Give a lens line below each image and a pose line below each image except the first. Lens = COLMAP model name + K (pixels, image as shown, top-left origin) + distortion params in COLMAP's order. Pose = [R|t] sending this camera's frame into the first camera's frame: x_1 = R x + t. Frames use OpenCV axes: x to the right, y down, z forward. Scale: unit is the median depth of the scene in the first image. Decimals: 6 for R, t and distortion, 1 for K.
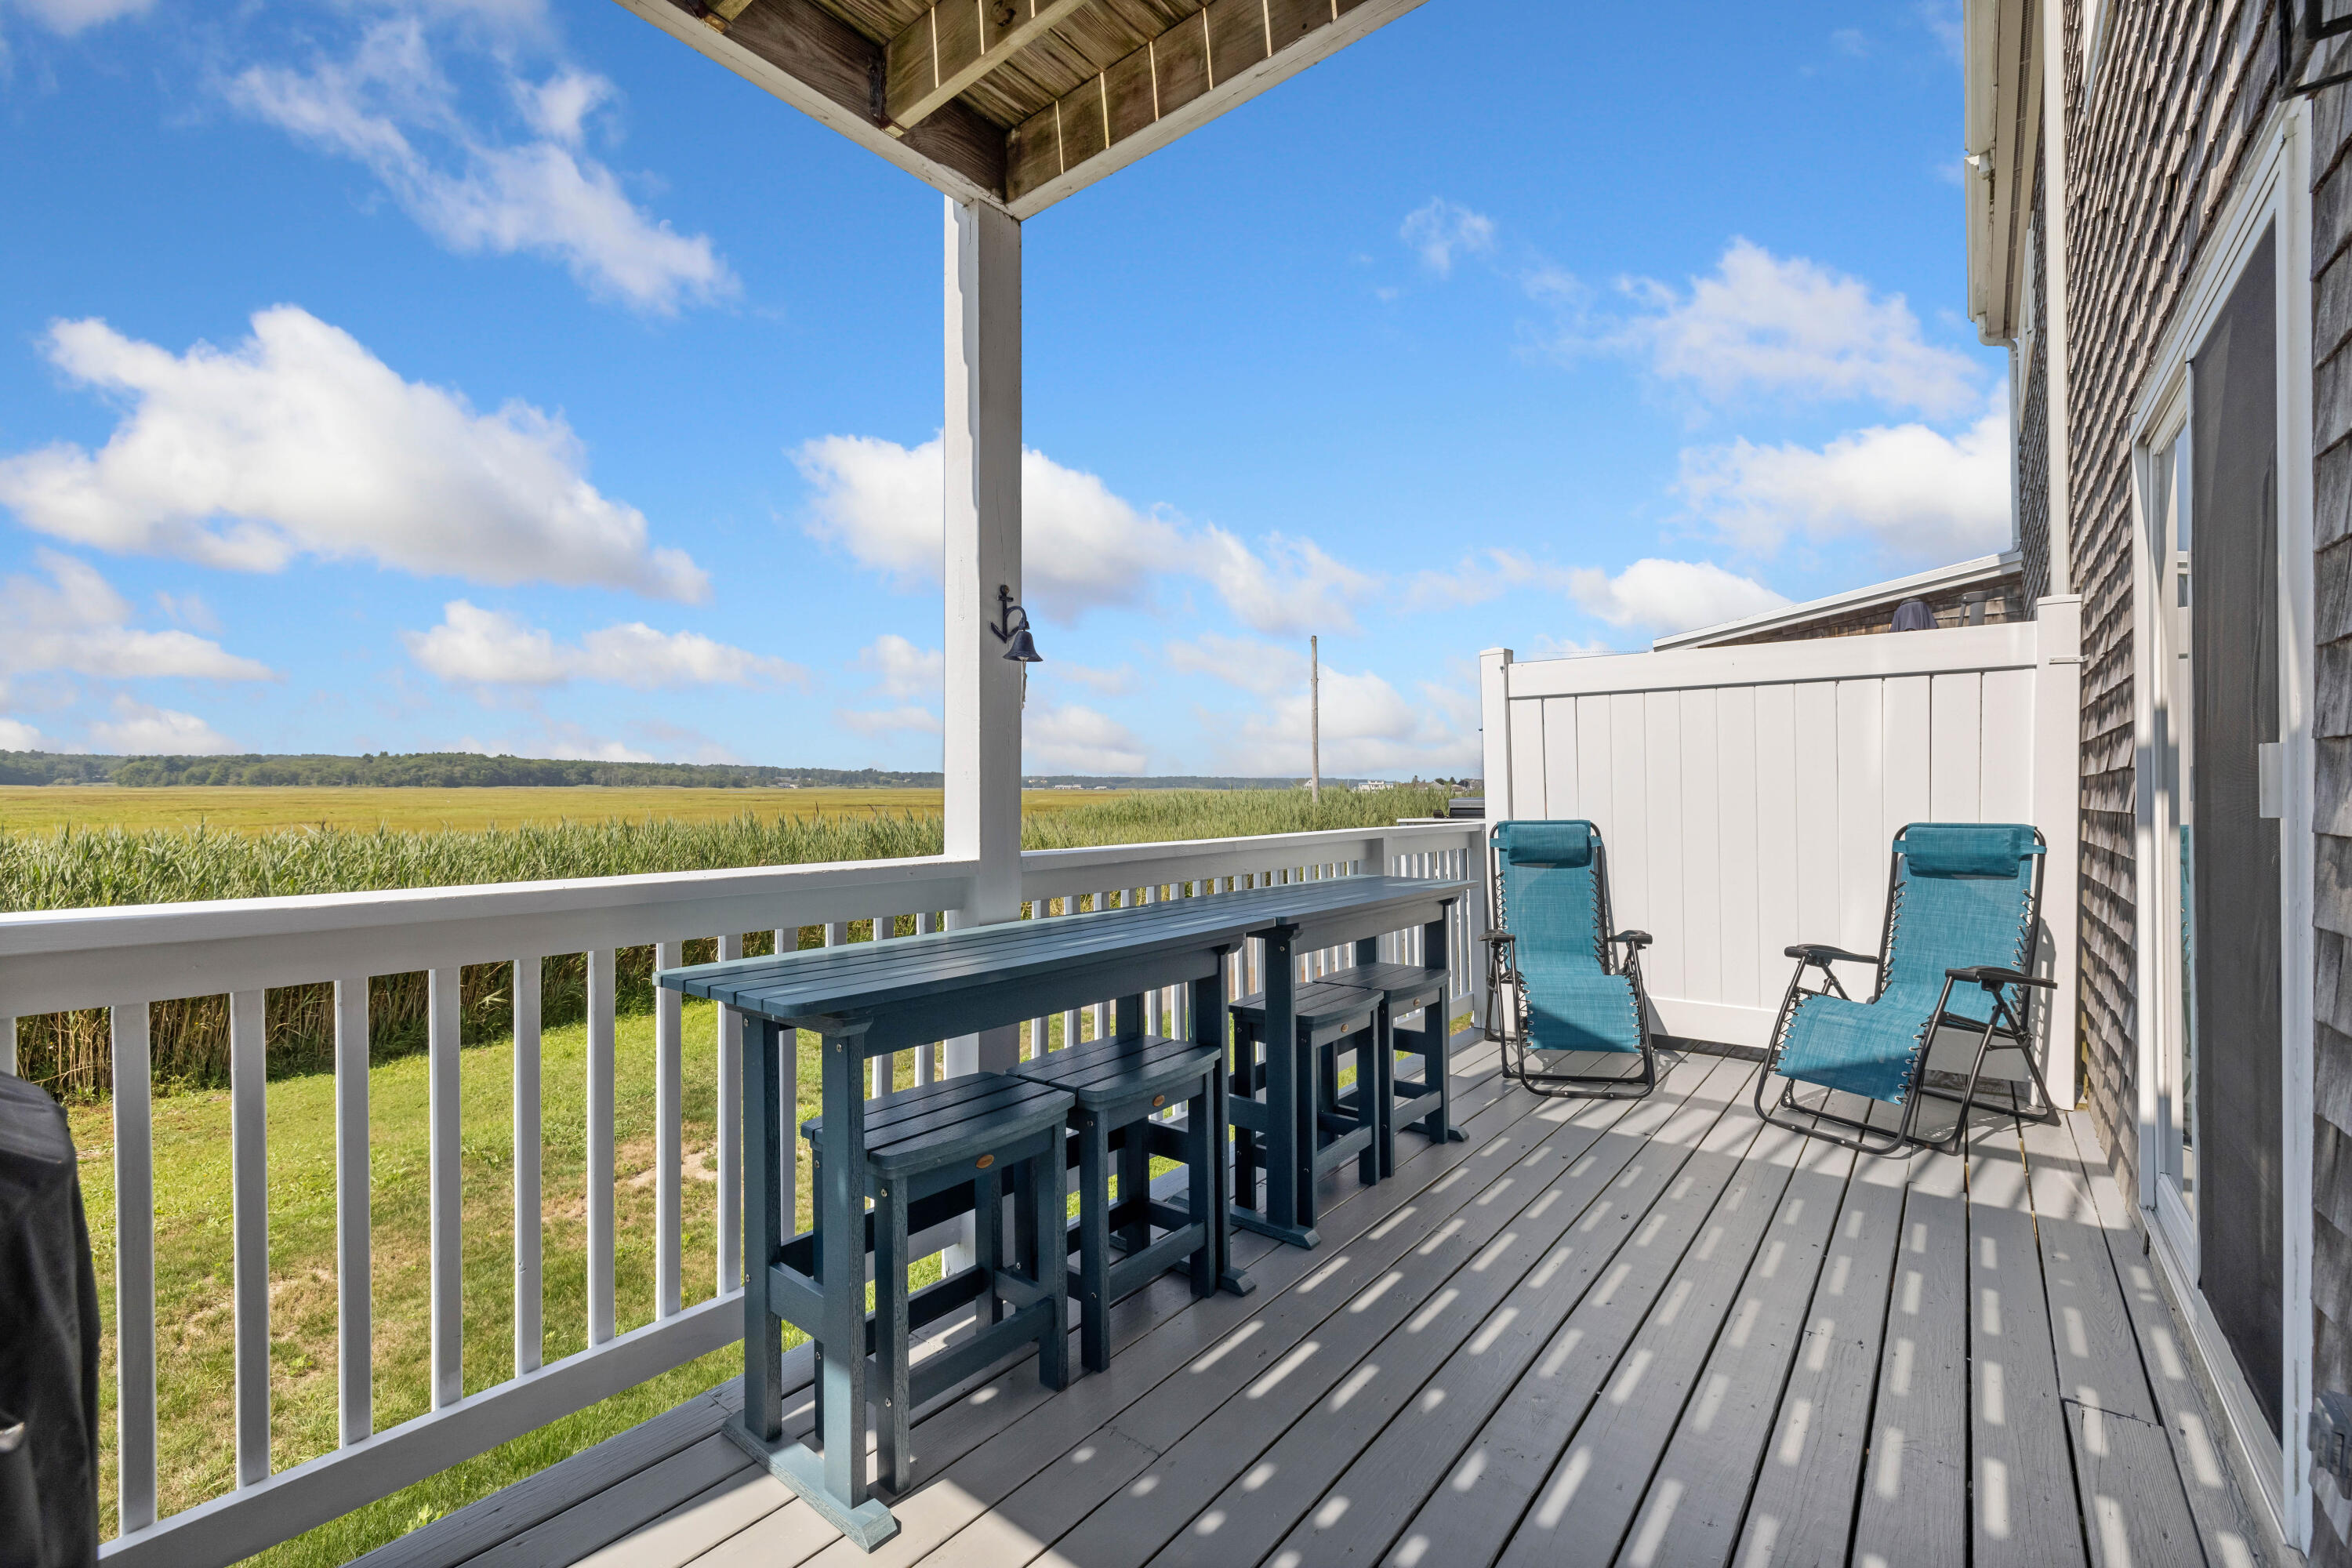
lens RADIAL K [[997.0, 0, 1162.7], [0, 997.0, 781.1], [0, 0, 1]] dist [-0.000247, -0.000094]
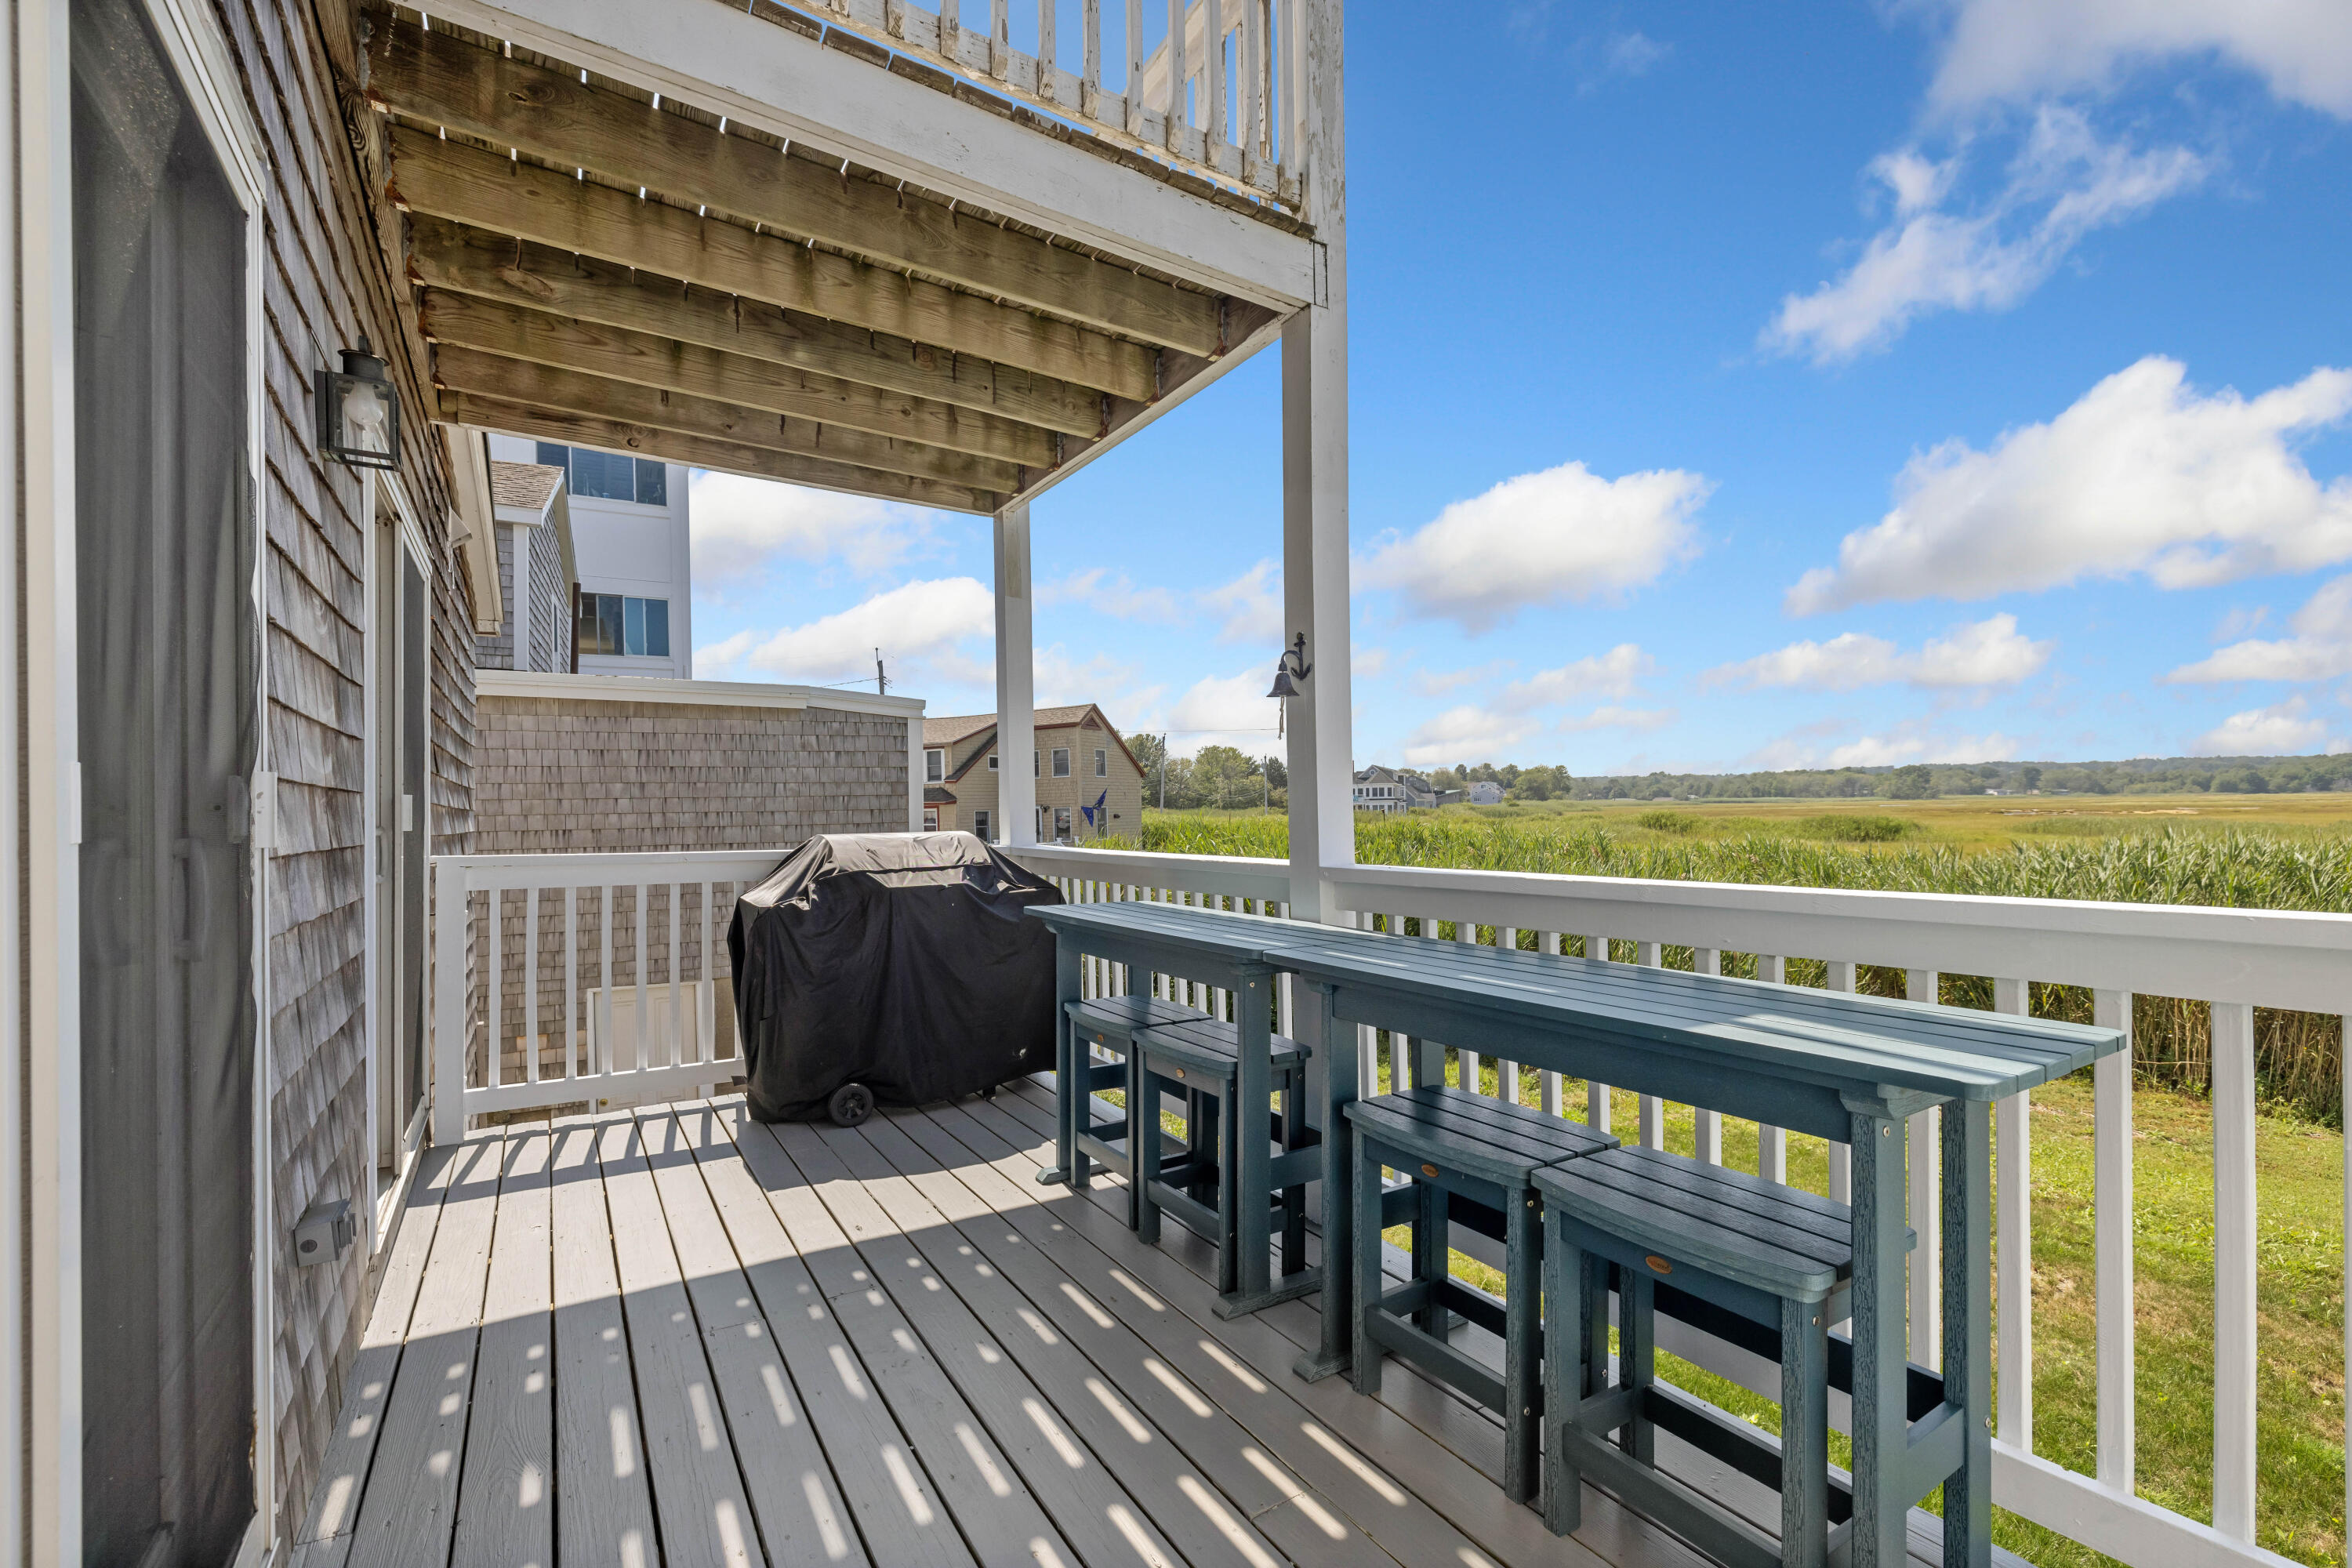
lens RADIAL K [[997.0, 0, 1162.7], [0, 997.0, 781.1], [0, 0, 1]] dist [-0.000247, -0.000094]
pose [[-0.332659, -0.022775, -0.942772, 0.291915], [0.028129, 0.999024, -0.034059, 0.003814], [0.942628, -0.037849, -0.331693, 0.360433]]
